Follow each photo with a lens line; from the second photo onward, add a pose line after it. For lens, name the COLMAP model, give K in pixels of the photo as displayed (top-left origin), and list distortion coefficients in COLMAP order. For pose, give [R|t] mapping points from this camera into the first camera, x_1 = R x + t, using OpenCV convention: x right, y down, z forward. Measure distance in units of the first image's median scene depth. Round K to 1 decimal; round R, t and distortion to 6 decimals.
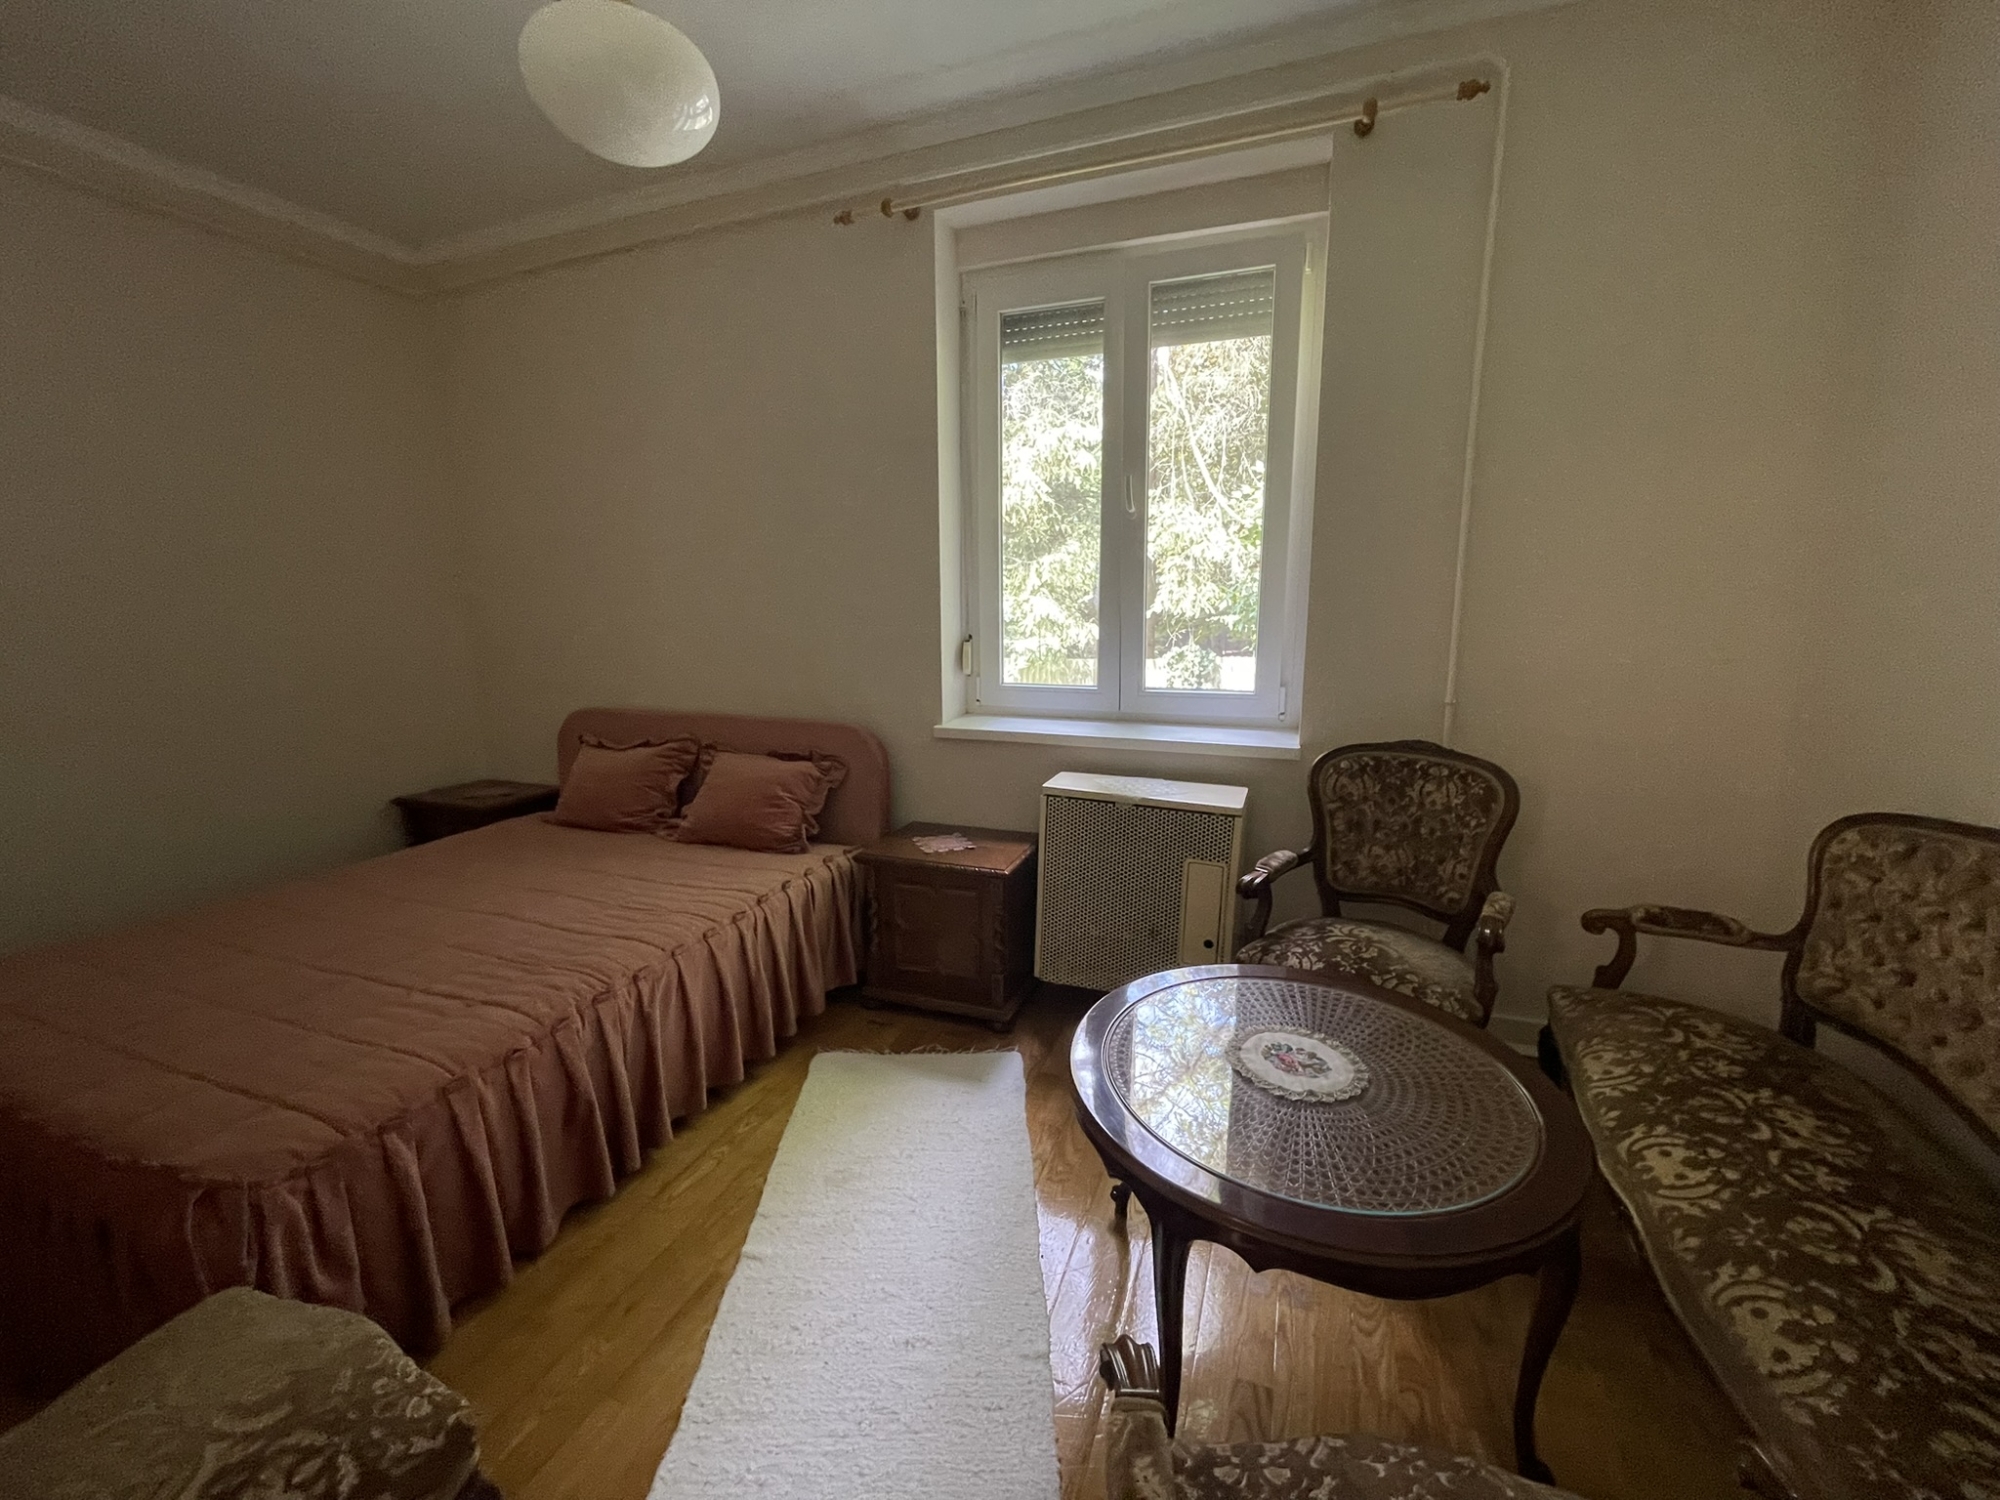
lens RADIAL K [[800.9, 0, 997.9], [0, 800.9, 751.0], [0, 0, 1]] dist [-0.001707, -0.001285]
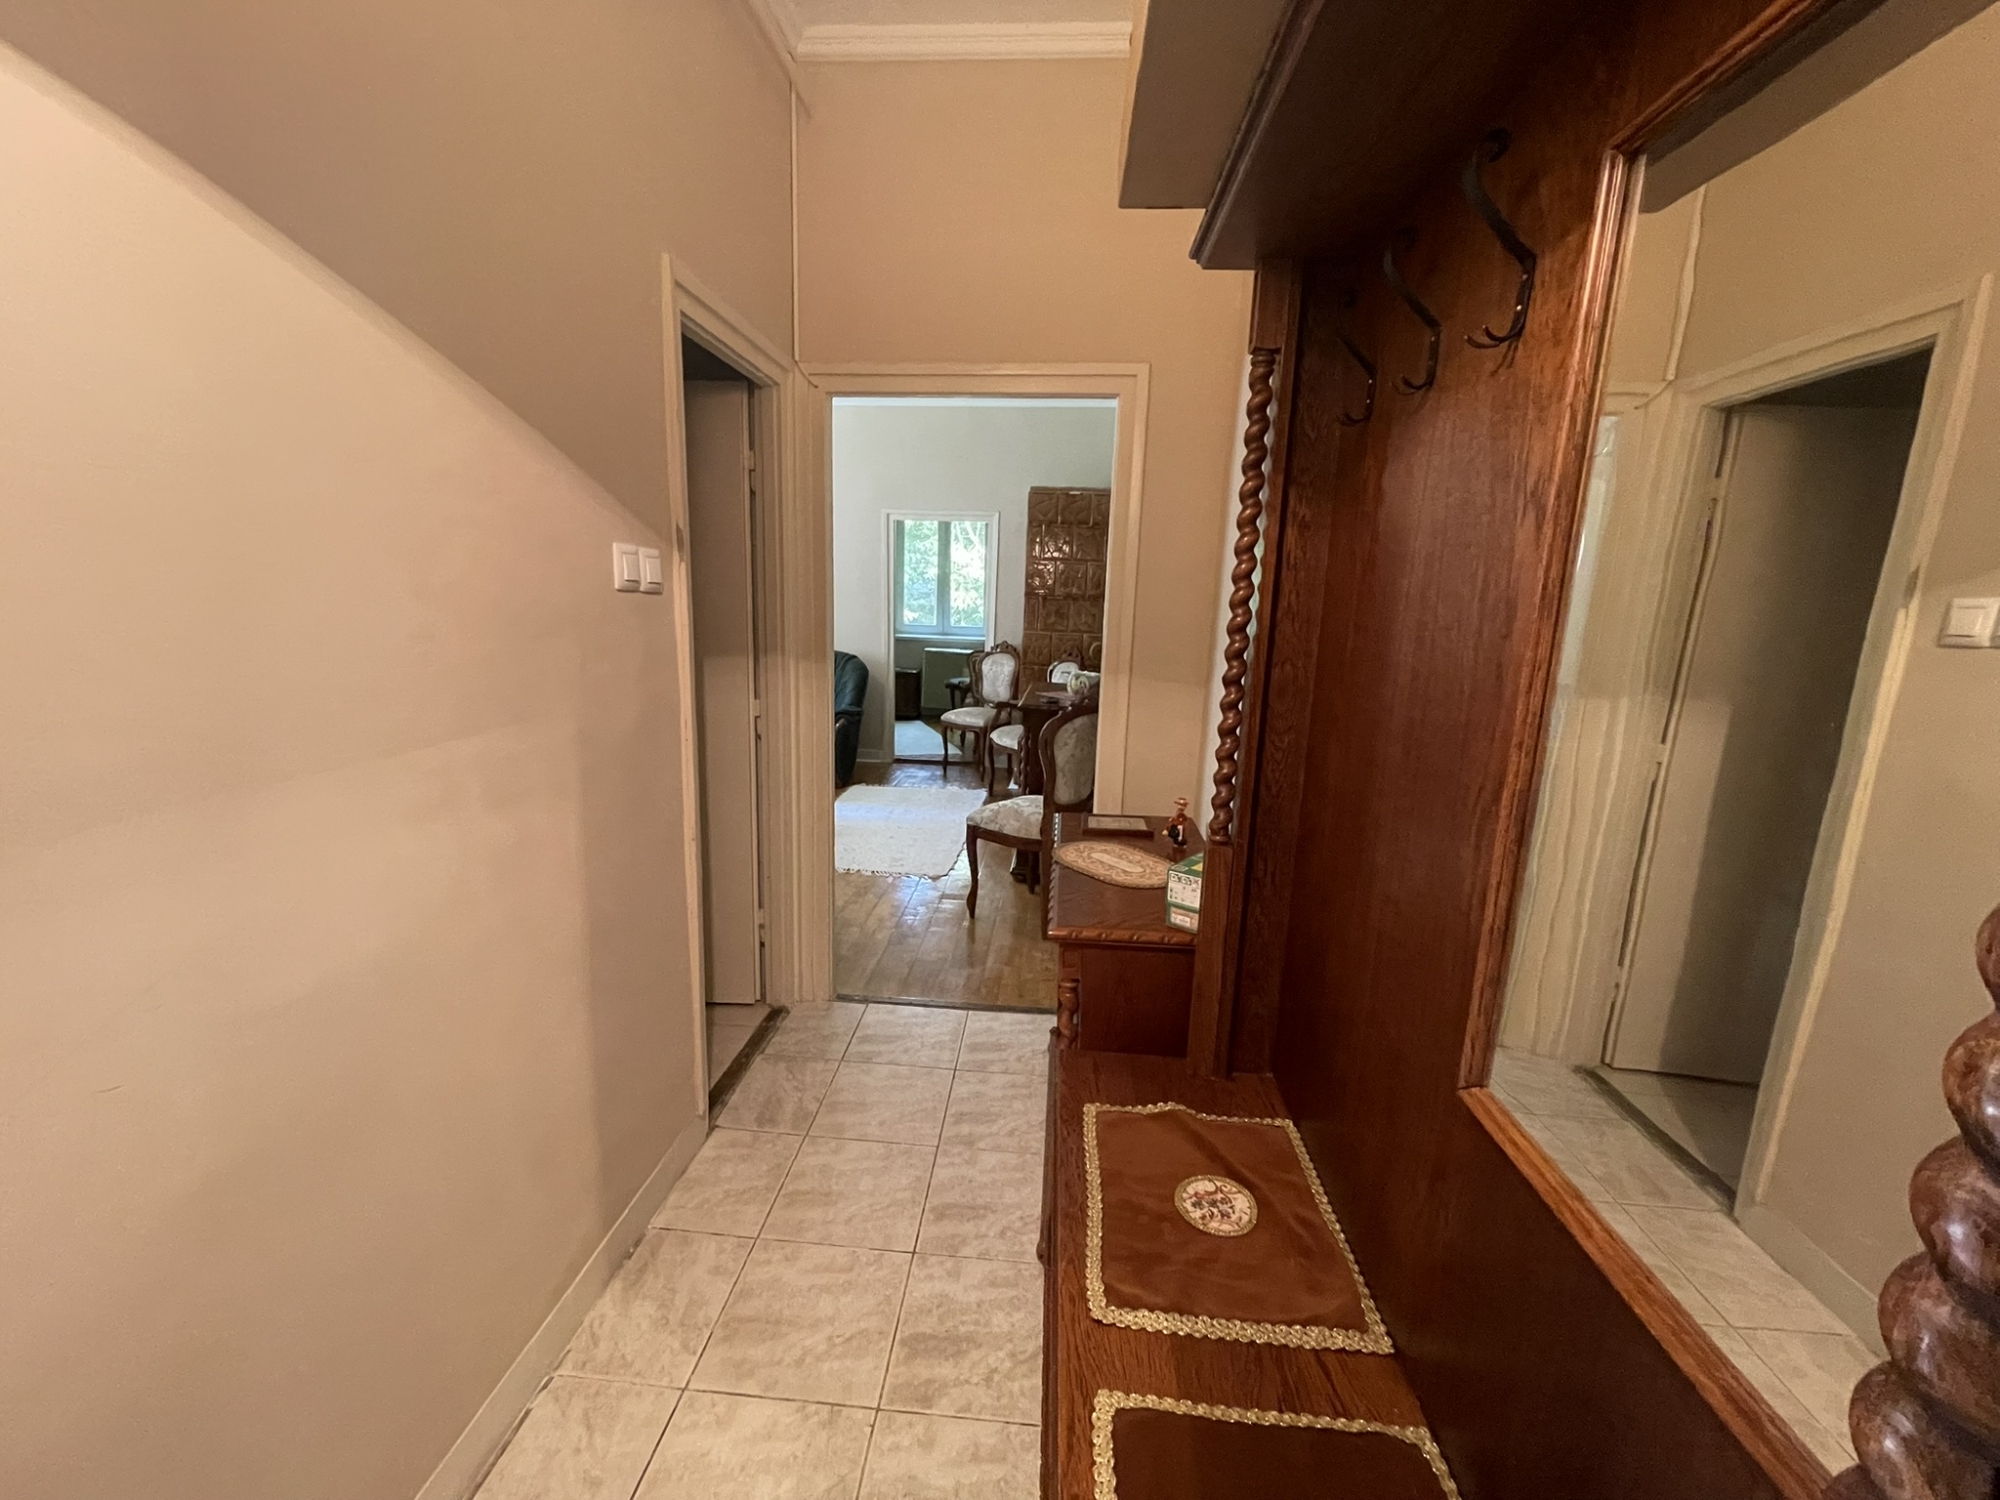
lens RADIAL K [[800.9, 0, 997.9], [0, 800.9, 751.0], [0, 0, 1]] dist [-0.001707, -0.001285]
pose [[0.960679, -0.012344, 0.277387, -0.178952], [0.011455, 0.999923, 0.004827, 0.139213], [-0.277425, -0.001460, 0.960746, -0.725955]]
